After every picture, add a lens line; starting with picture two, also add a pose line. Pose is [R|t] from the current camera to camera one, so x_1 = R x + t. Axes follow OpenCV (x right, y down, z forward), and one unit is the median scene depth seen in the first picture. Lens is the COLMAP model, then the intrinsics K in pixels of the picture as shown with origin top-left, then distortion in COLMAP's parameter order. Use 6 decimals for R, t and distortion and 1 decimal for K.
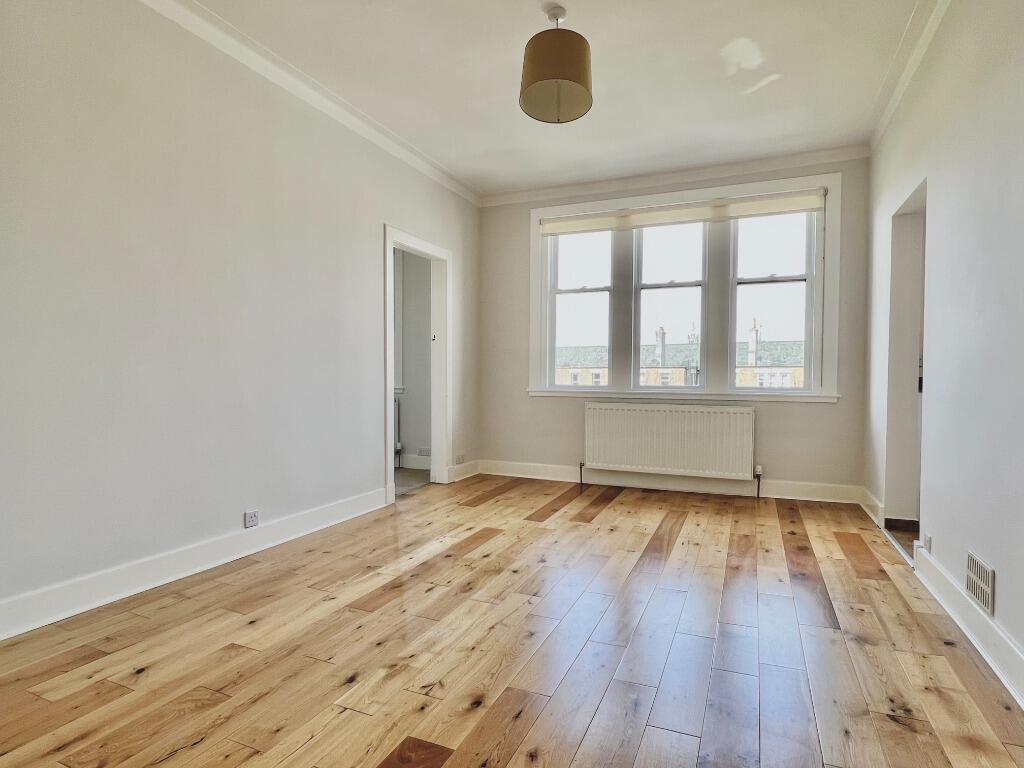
lens RADIAL K [[562.2, 0, 513.3], [0, 562.2, 393.9], [0, 0, 1]] dist [0.000129, 0.000016]
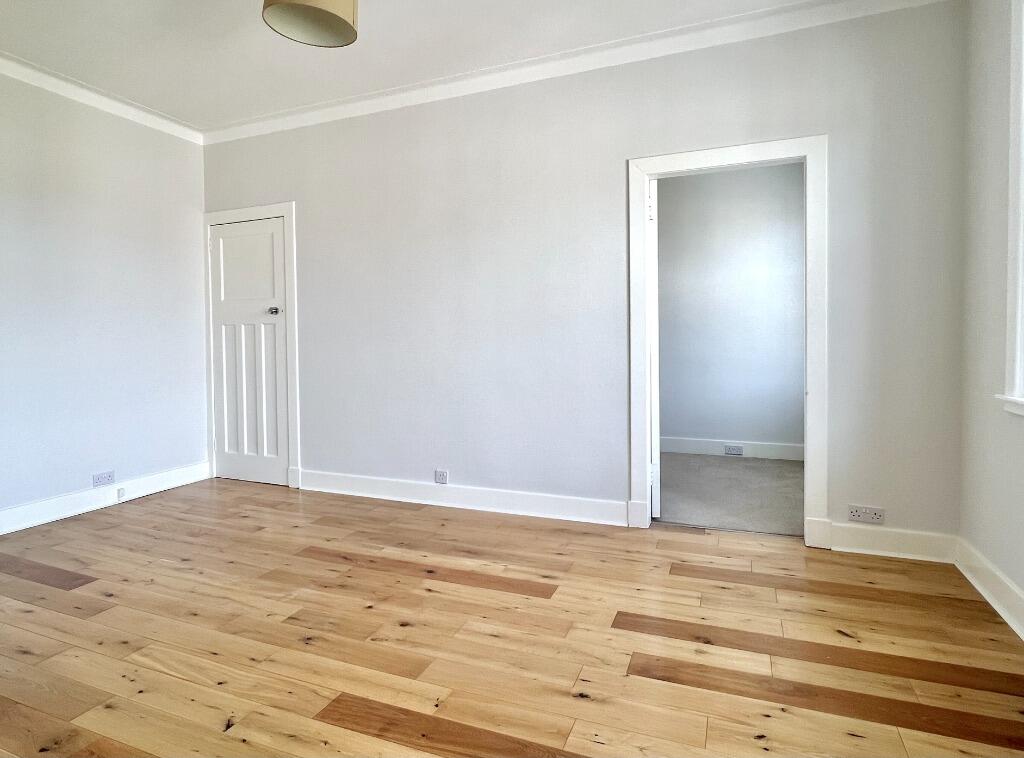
lens RADIAL K [[606.6, 0, 472.7], [0, 606.6, 356.0], [0, 0, 1]] dist [0.000037, 0.000361]
pose [[-0.019113, 0.025721, -0.999486, 0.799876], [-0.018905, 0.999481, 0.026083, -0.067499], [0.999639, 0.019394, -0.018616, 1.067520]]
